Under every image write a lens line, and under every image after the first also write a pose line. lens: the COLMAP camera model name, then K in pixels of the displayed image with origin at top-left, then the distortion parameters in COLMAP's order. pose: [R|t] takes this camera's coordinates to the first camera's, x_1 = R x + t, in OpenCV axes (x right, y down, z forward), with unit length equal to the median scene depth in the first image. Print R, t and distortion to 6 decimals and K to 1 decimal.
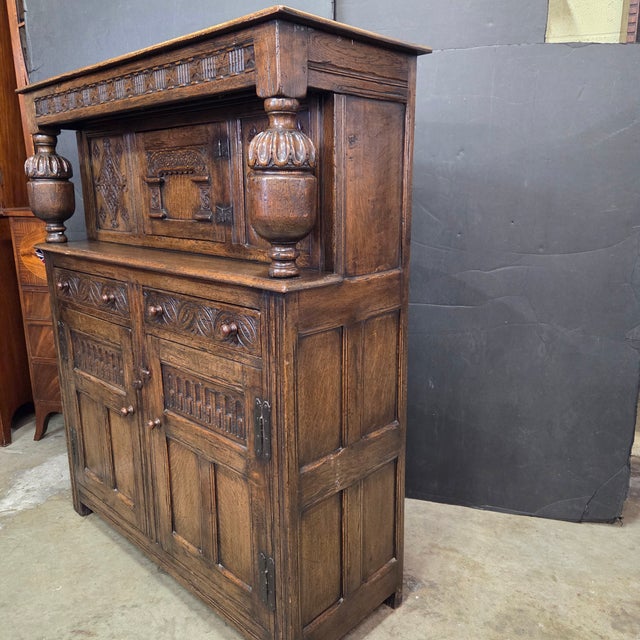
lens RADIAL K [[577.0, 0, 319.8], [0, 577.0, 313.7], [0, 0, 1]] dist [0.072598, -0.063643]
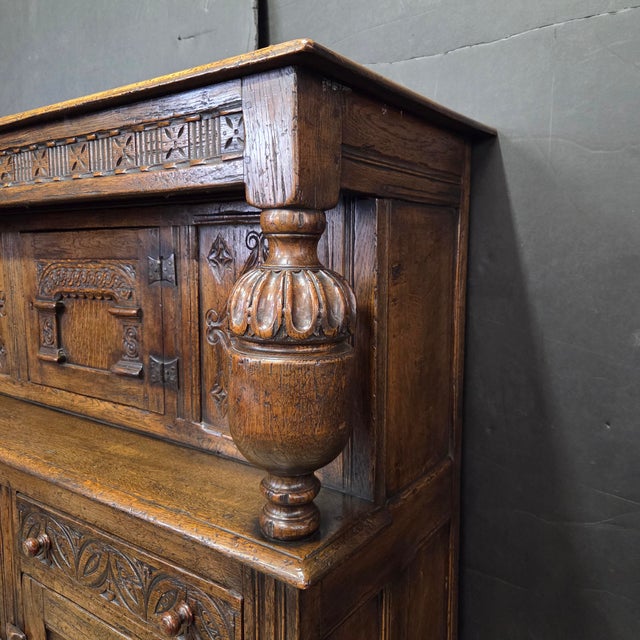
lens RADIAL K [[577.0, 0, 317.5], [0, 577.0, 310.0], [0, 0, 1]] dist [0.072598, -0.063643]
pose [[0.990101, -0.006693, 0.140197, -0.094669], [0.022735, 0.993319, -0.113141, -0.172002], [-0.138503, 0.115208, 0.983638, 0.384660]]
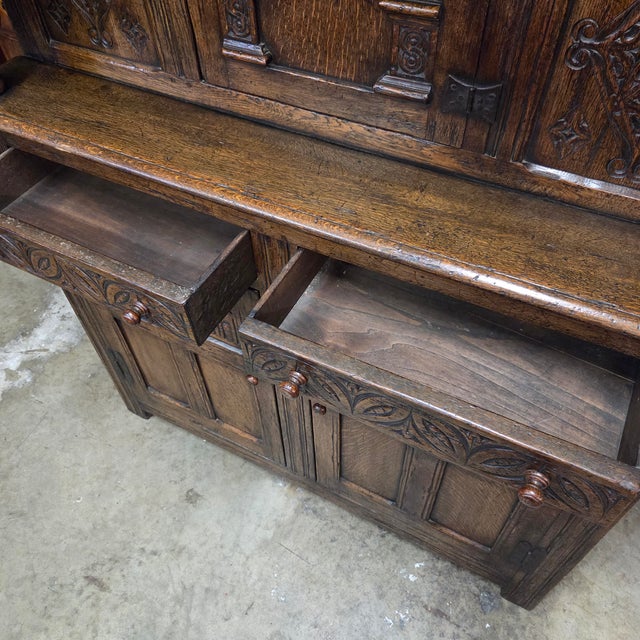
lens RADIAL K [[577.0, 0, 321.9], [0, 577.0, 322.4], [0, 0, 1]] dist [0.072598, -0.063643]
pose [[0.958427, -0.226717, 0.173254, -0.432075], [0.076615, 0.789367, 0.609122, -0.346175], [-0.274860, -0.570525, 0.773921, 0.596218]]
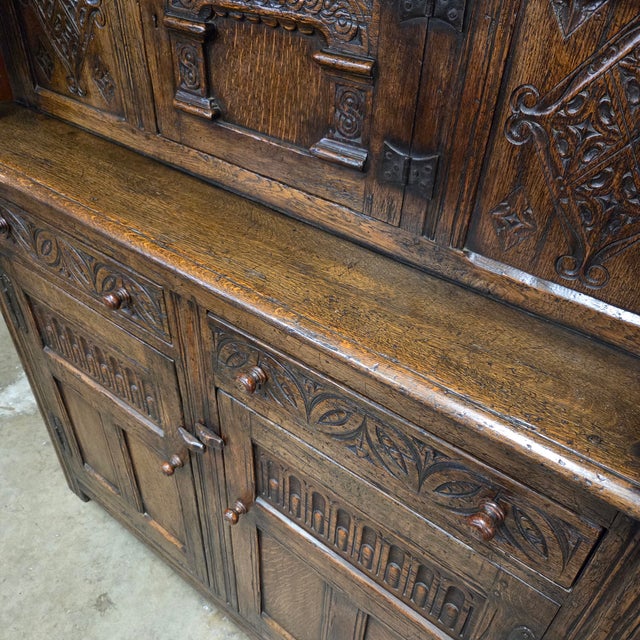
lens RADIAL K [[577.0, 0, 325.0], [0, 577.0, 320.5], [0, 0, 1]] dist [0.072598, -0.063643]
pose [[0.991331, -0.033742, 0.126980, -0.298433], [-0.024415, 0.902319, 0.430378, -0.266212], [-0.129098, -0.429747, 0.893673, 0.626495]]
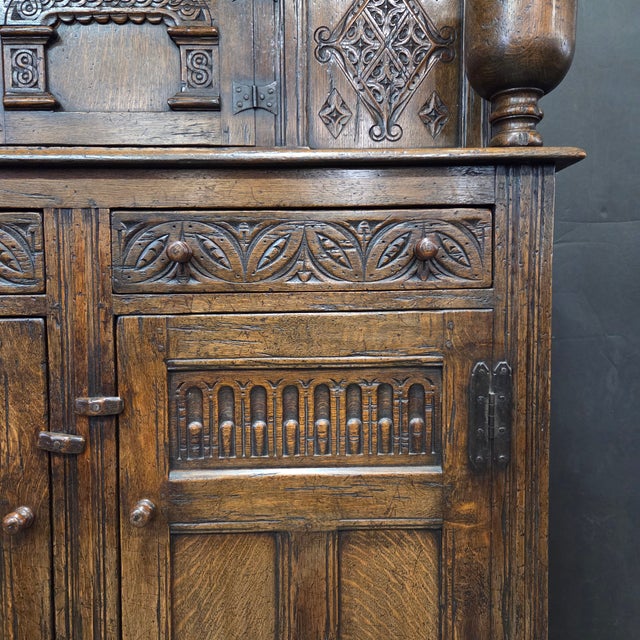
lens RADIAL K [[577.0, 0, 320.0], [0, 577.0, 316.5], [0, 0, 1]] dist [0.072598, -0.063643]
pose [[0.694999, -0.033974, 0.718208, -0.580509], [0.158426, 0.981570, -0.106875, 0.124637], [-0.701340, 0.188060, 0.687572, 0.633333]]
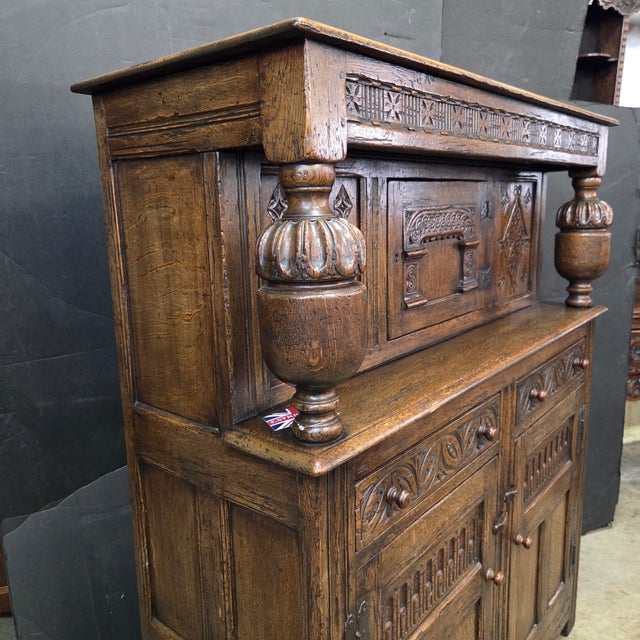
lens RADIAL K [[577.0, 0, 326.5], [0, 577.0, 318.3], [0, 0, 1]] dist [0.072598, -0.063643]
pose [[-0.081523, -0.183172, 0.979695, -1.141606], [0.243148, 0.949611, 0.197781, -0.378622], [-0.966557, 0.254335, -0.032877, 1.377031]]
